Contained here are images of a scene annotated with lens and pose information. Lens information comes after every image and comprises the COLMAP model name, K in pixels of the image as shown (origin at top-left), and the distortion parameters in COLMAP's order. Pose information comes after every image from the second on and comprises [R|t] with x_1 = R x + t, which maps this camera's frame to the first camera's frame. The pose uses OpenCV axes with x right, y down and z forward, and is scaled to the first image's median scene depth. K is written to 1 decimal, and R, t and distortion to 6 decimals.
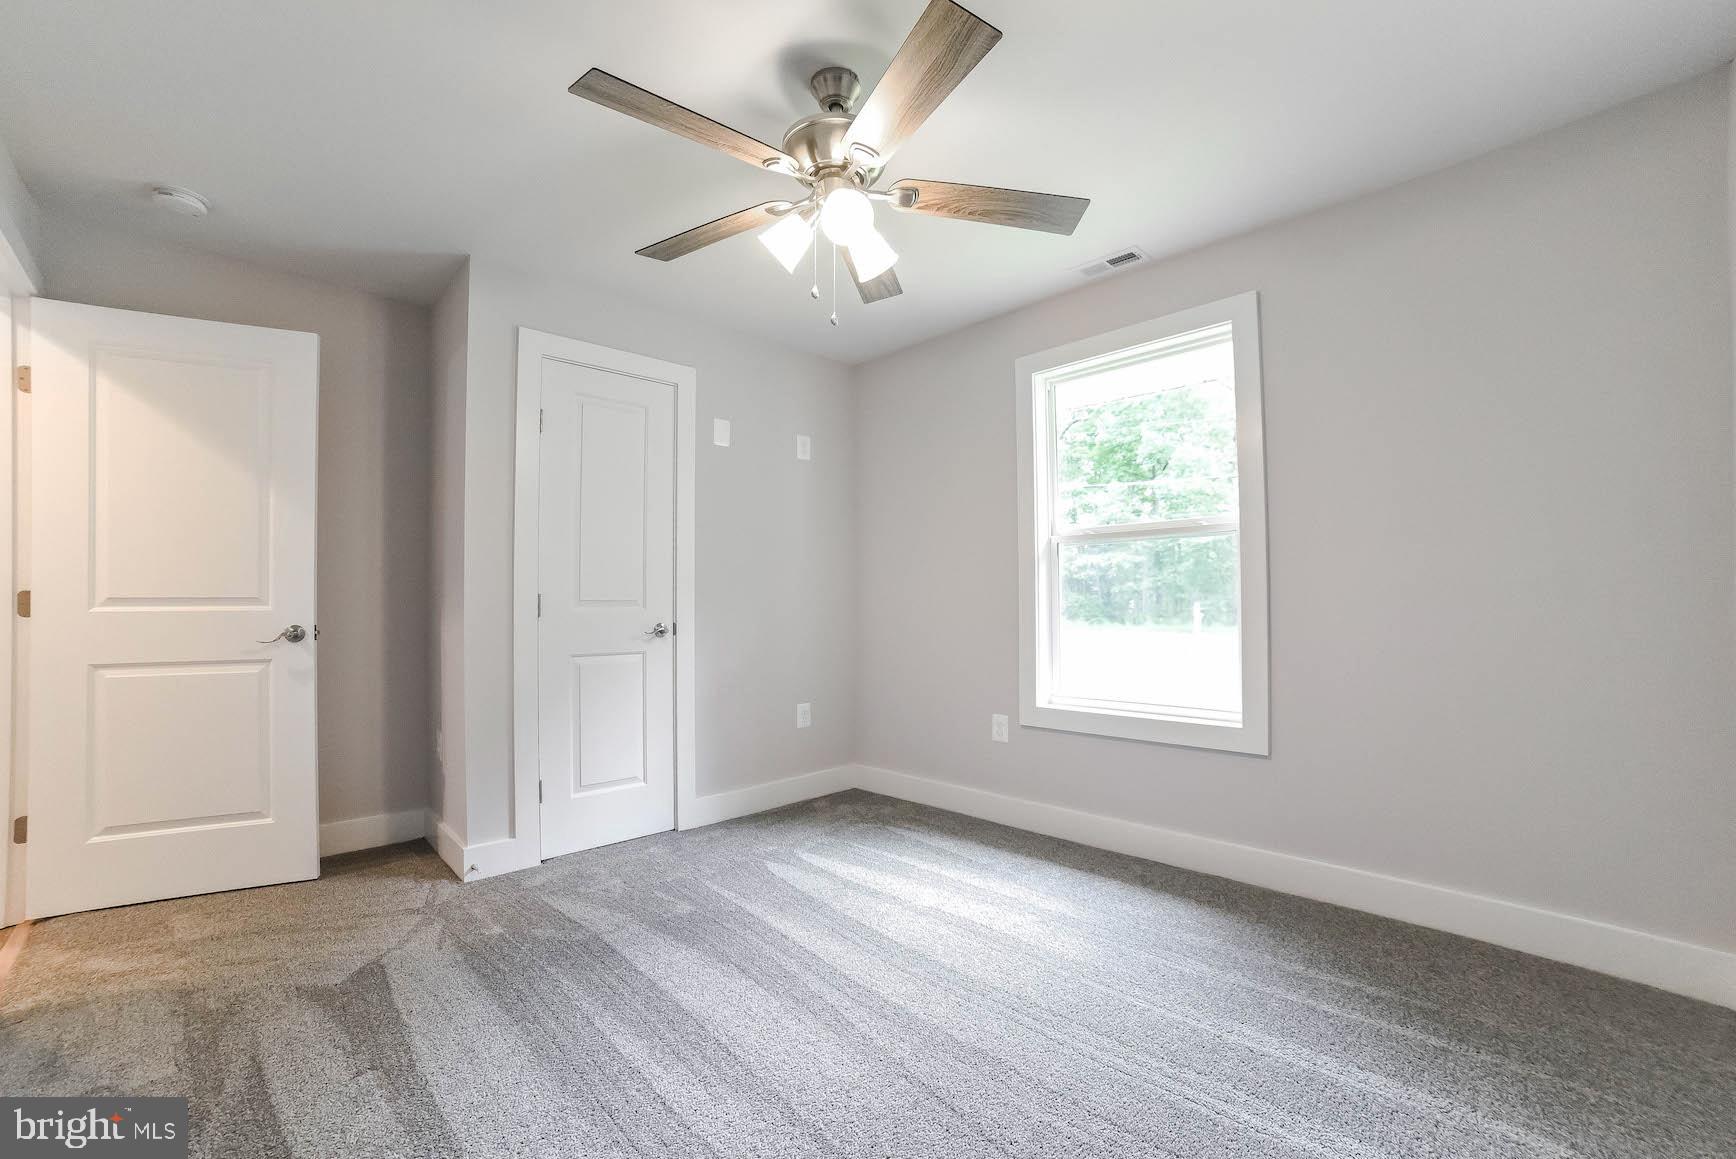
lens RADIAL K [[700.5, 0, 873.7], [0, 700.5, 598.1], [0, 0, 1]] dist [-0.095941, 0.039095]
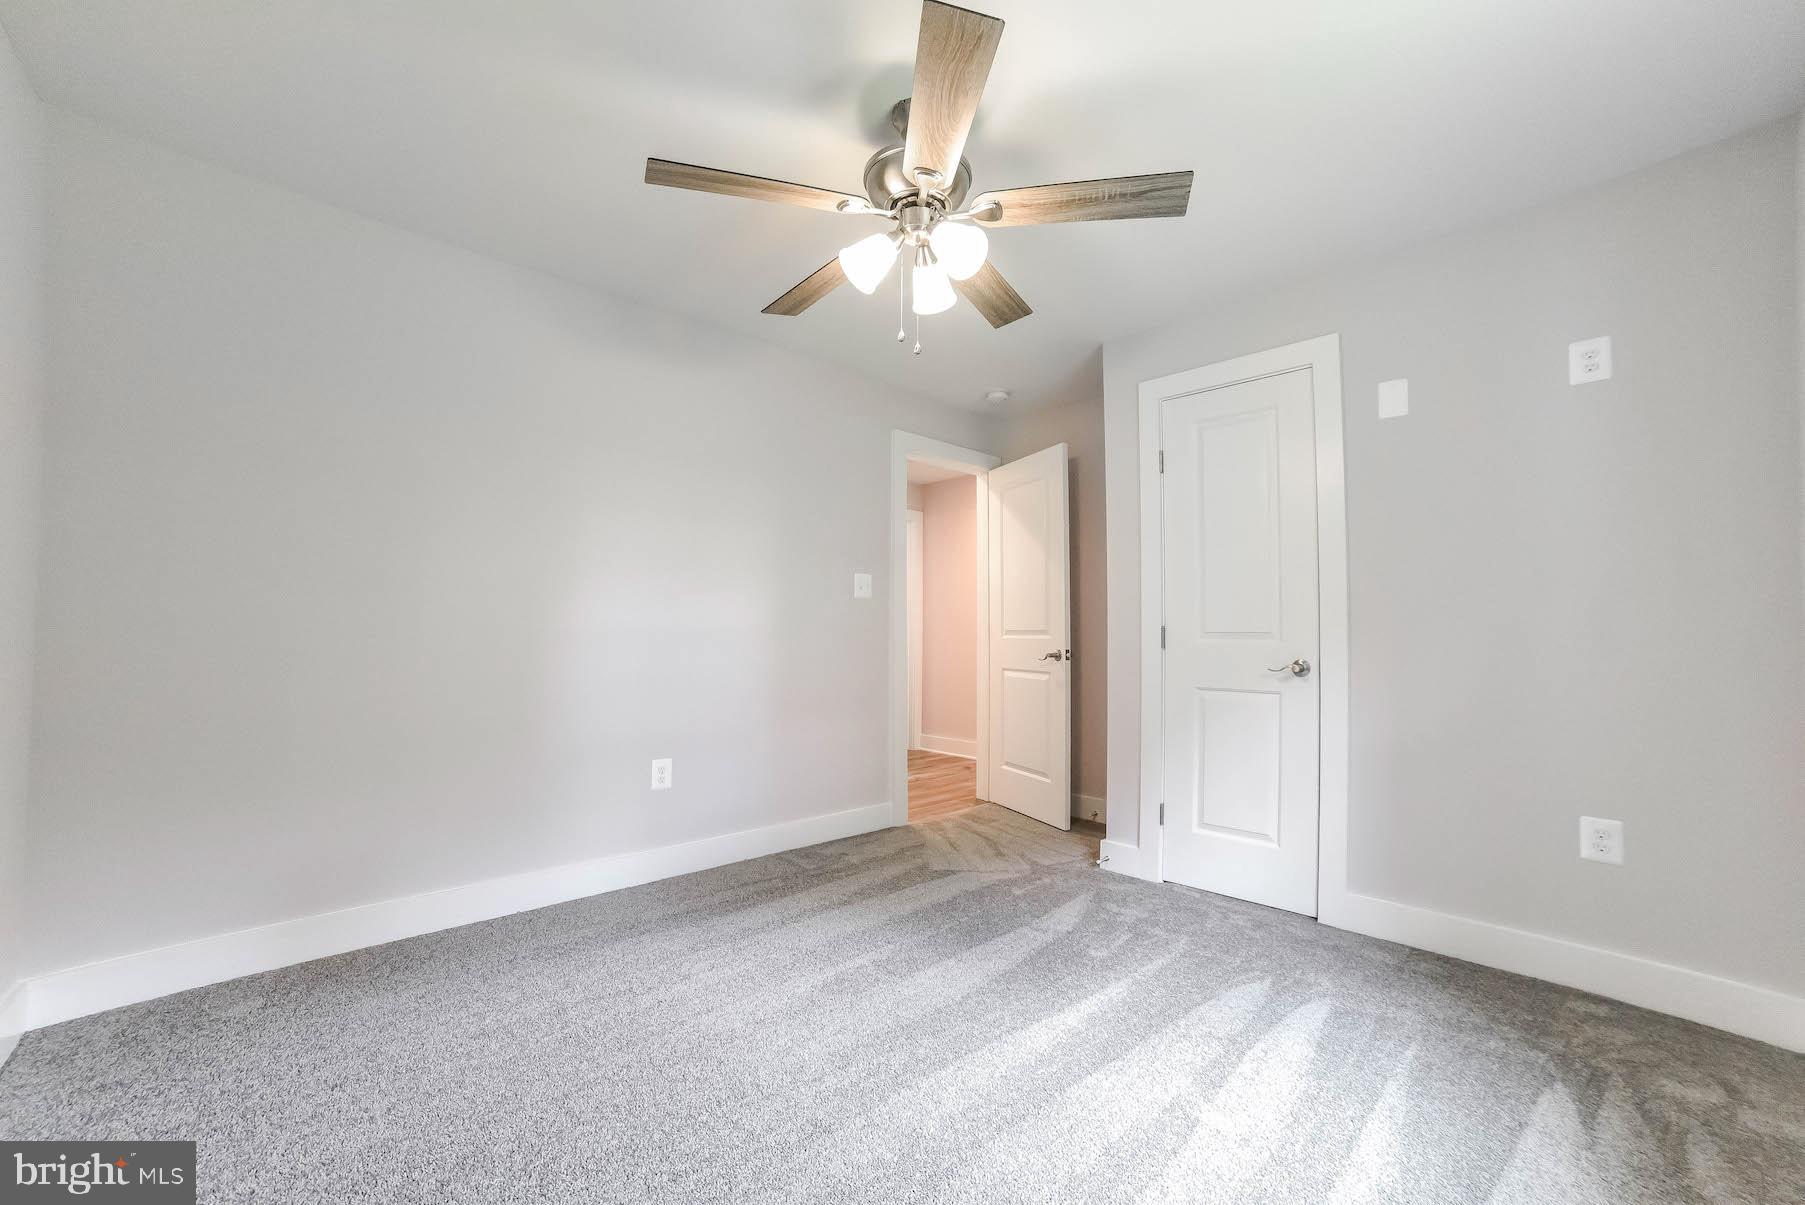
lens RADIAL K [[728.3, 0, 908.4], [0, 728.3, 621.8], [0, 0, 1]] dist [-0.095941, 0.039095]
pose [[-0.019655, -0.003168, -0.999802, 0.636596], [0.012119, 0.999921, -0.003406, -0.014992], [0.999733, -0.012184, -0.019615, 0.644383]]
